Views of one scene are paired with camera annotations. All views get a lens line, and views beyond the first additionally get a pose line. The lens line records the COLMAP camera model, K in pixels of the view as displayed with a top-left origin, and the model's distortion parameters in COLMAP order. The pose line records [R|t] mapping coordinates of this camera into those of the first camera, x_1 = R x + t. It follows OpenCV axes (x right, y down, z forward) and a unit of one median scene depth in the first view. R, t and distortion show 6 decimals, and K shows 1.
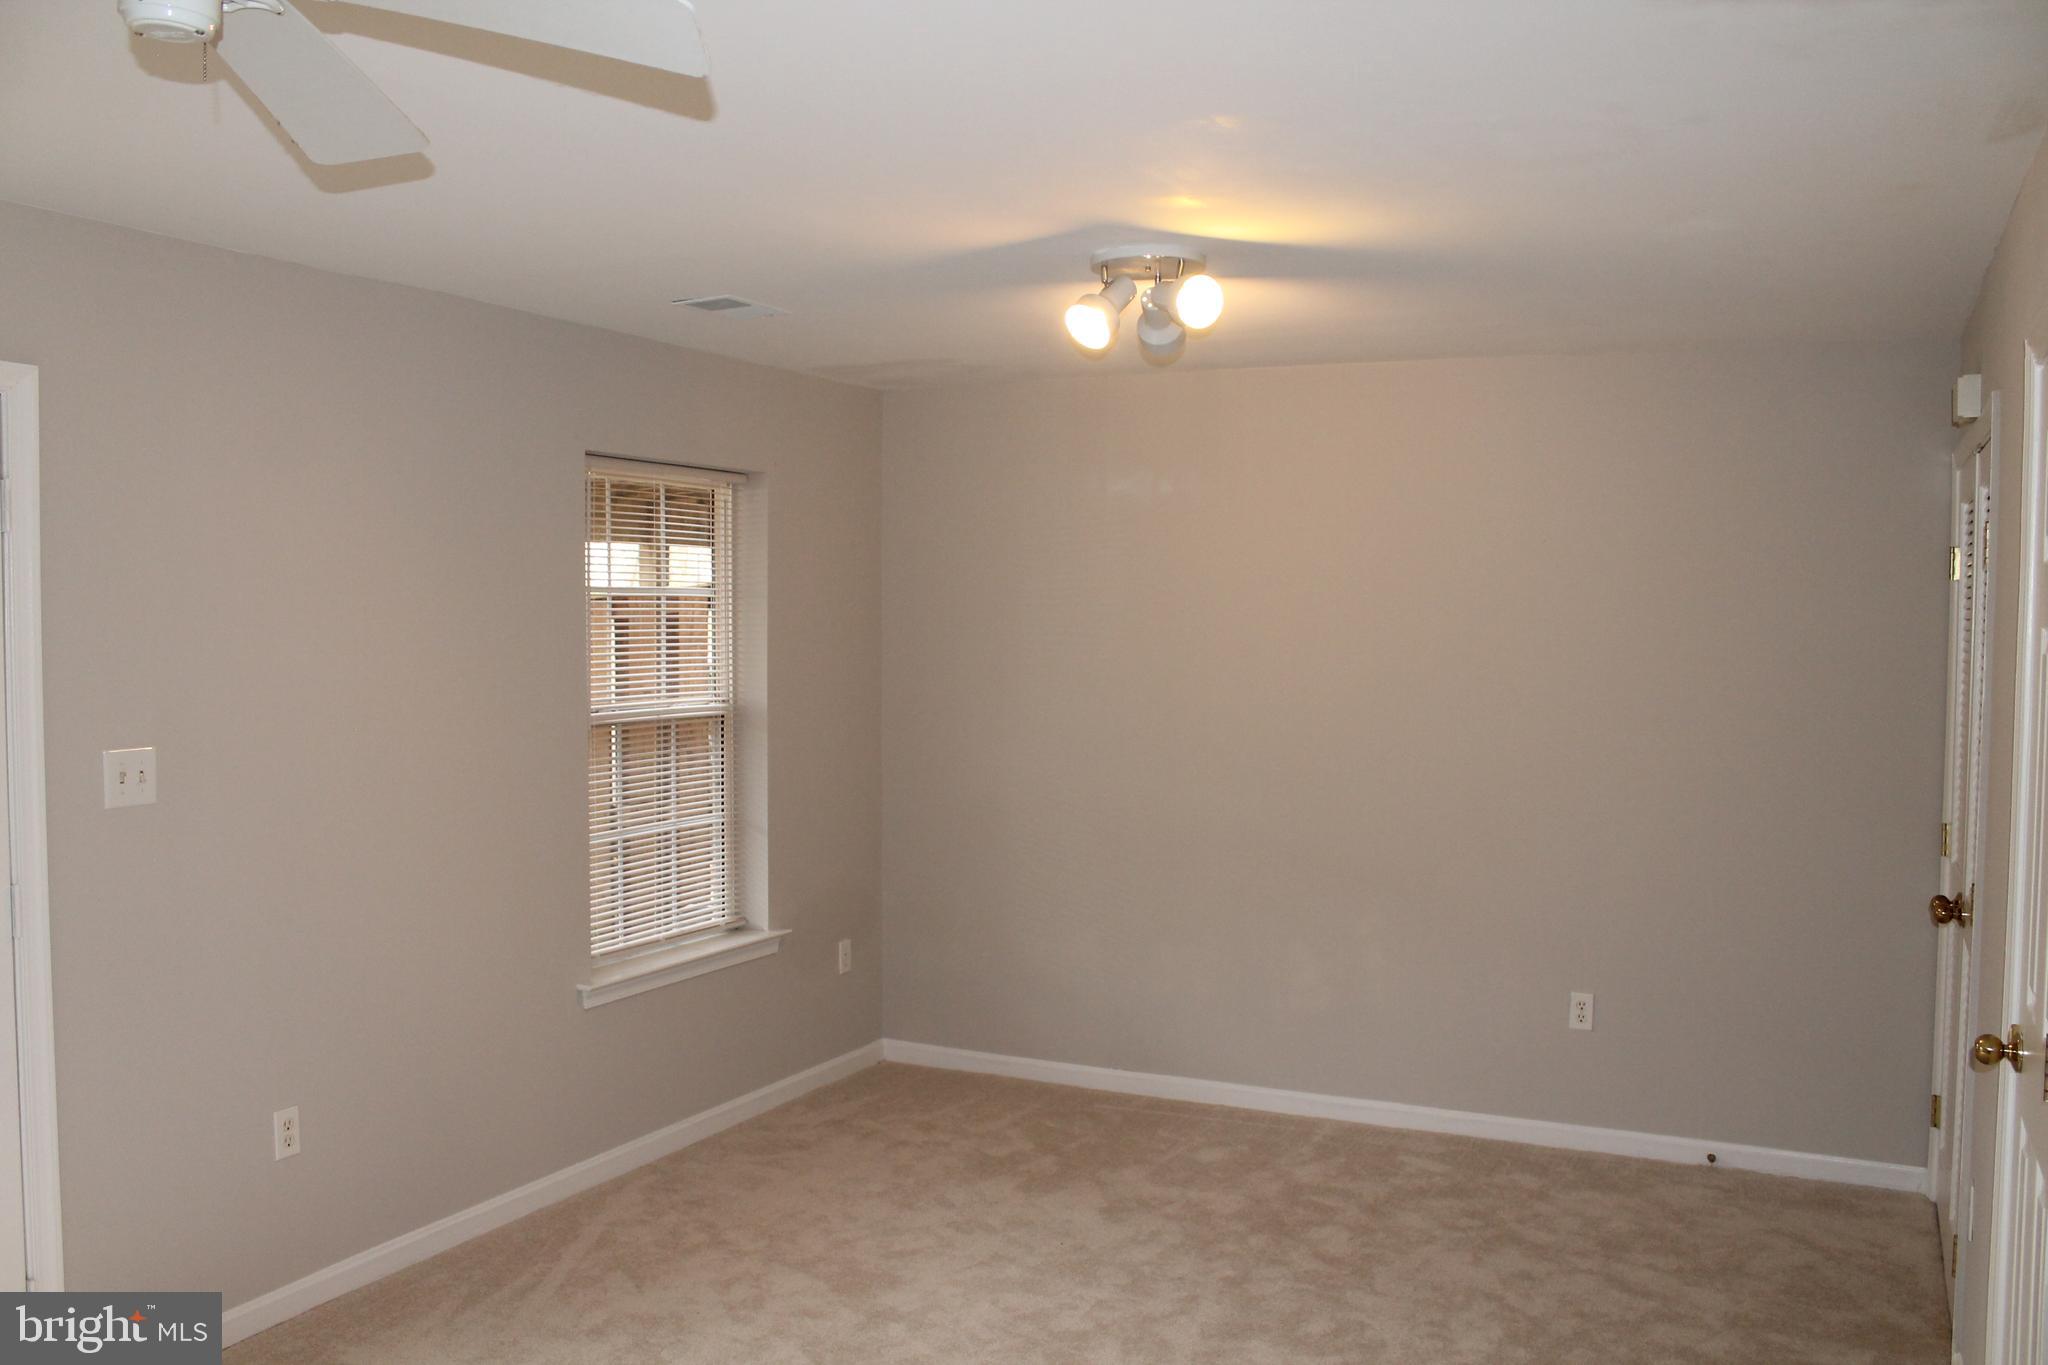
lens RADIAL K [[1728.8, 0, 1018.6], [0, 1728.8, 690.0], [0, 0, 1]] dist [-0.168689, 0.144473]
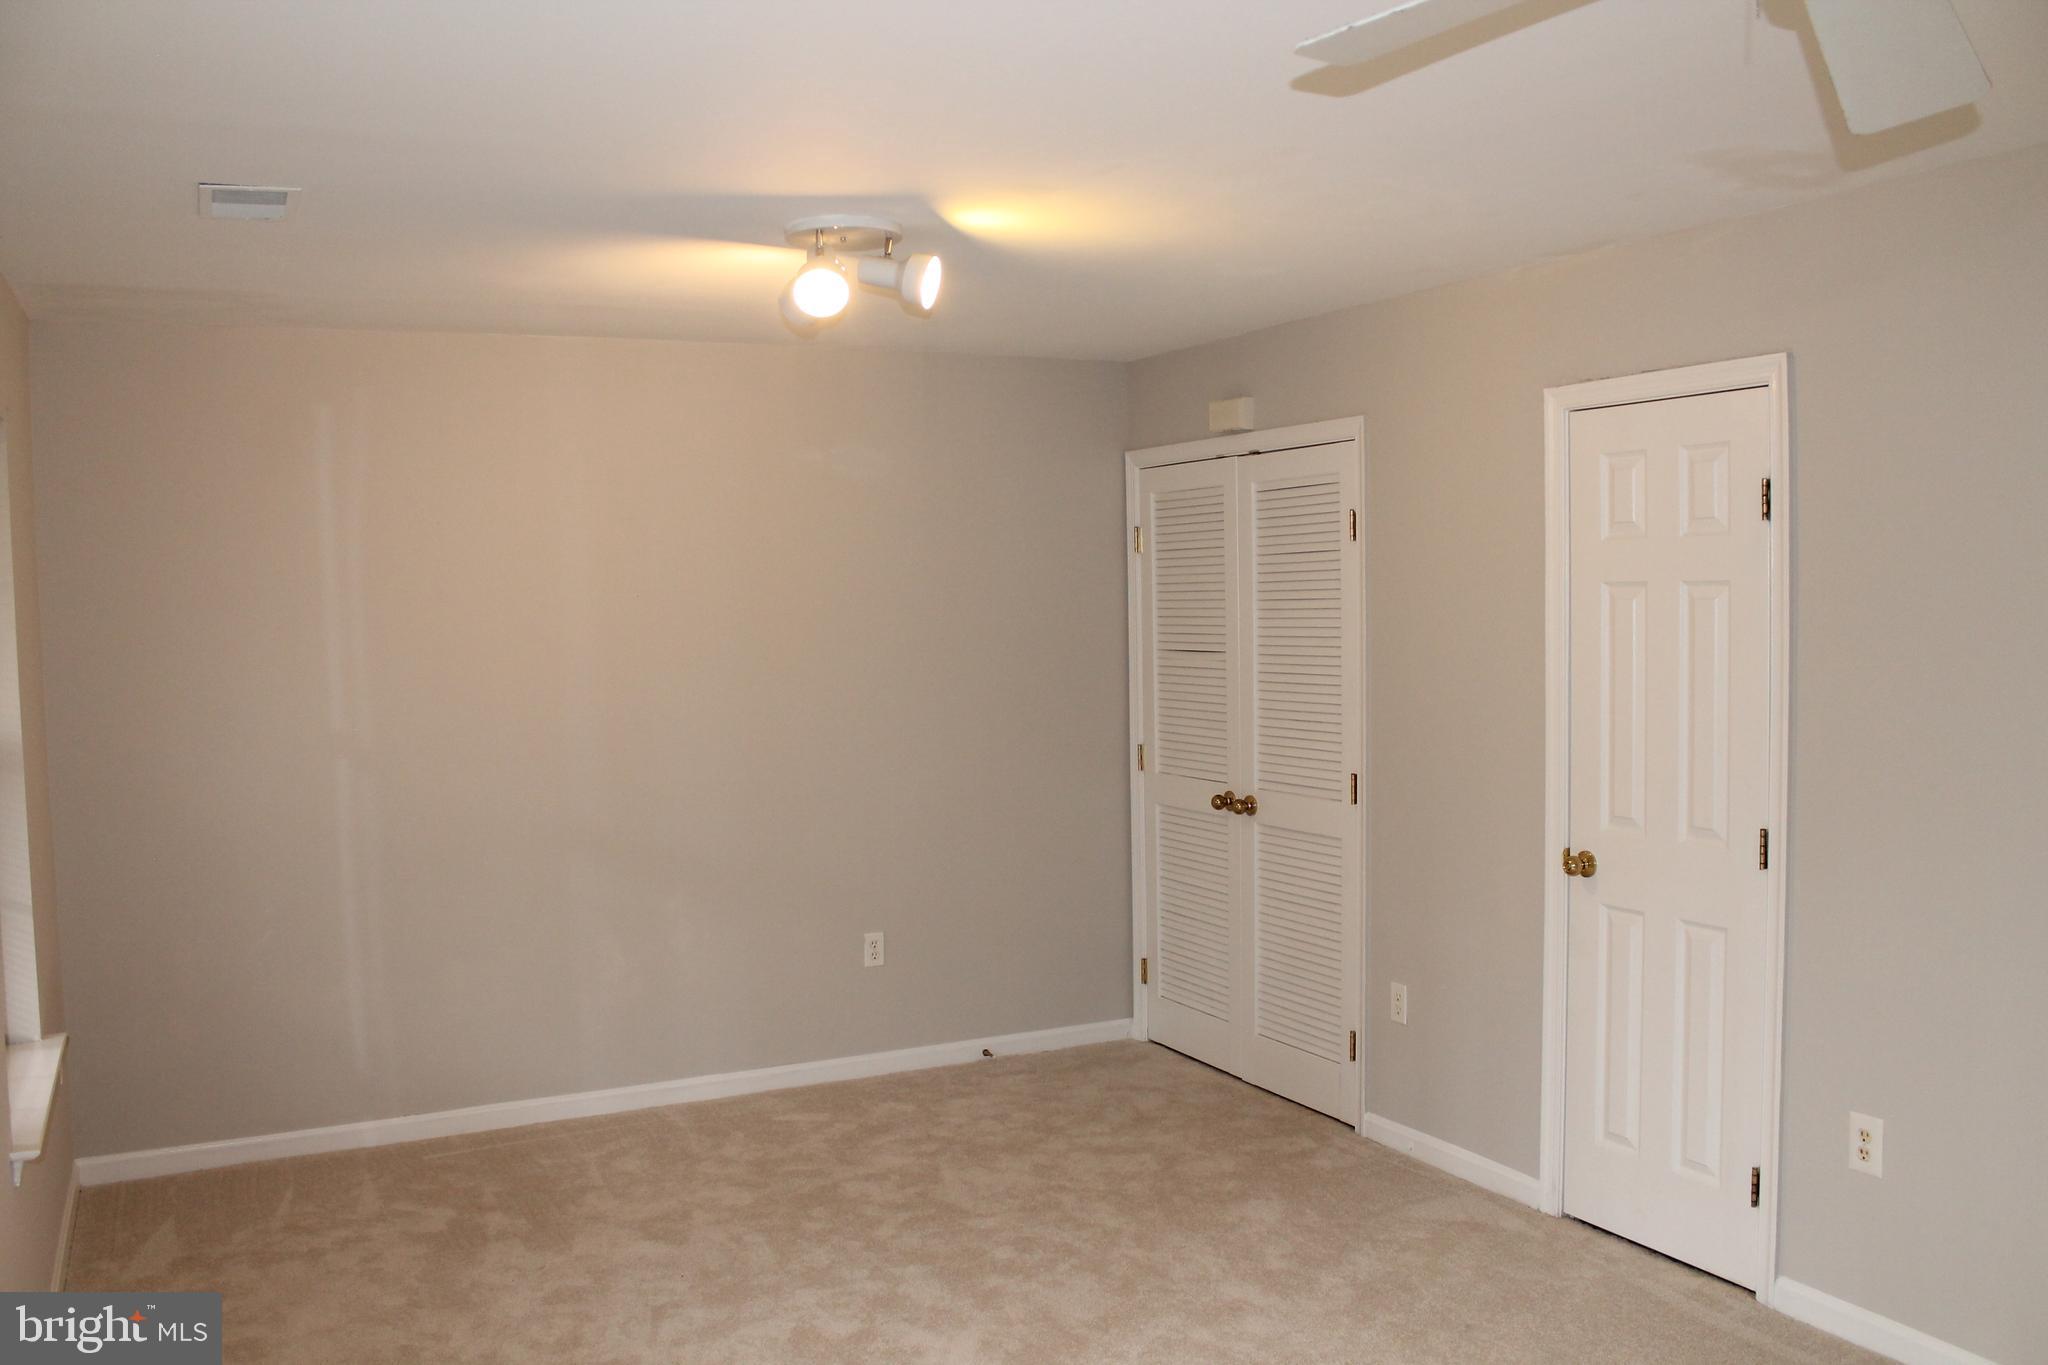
lens RADIAL K [[1728.8, 0, 1018.6], [0, 1728.8, 690.0], [0, 0, 1]] dist [-0.168689, 0.144473]
pose [[0.599774, -0.064107, 0.797597, -0.529729], [0.057573, 0.997659, 0.036893, -0.014988], [-0.798095, 0.023793, 0.602061, 0.268346]]
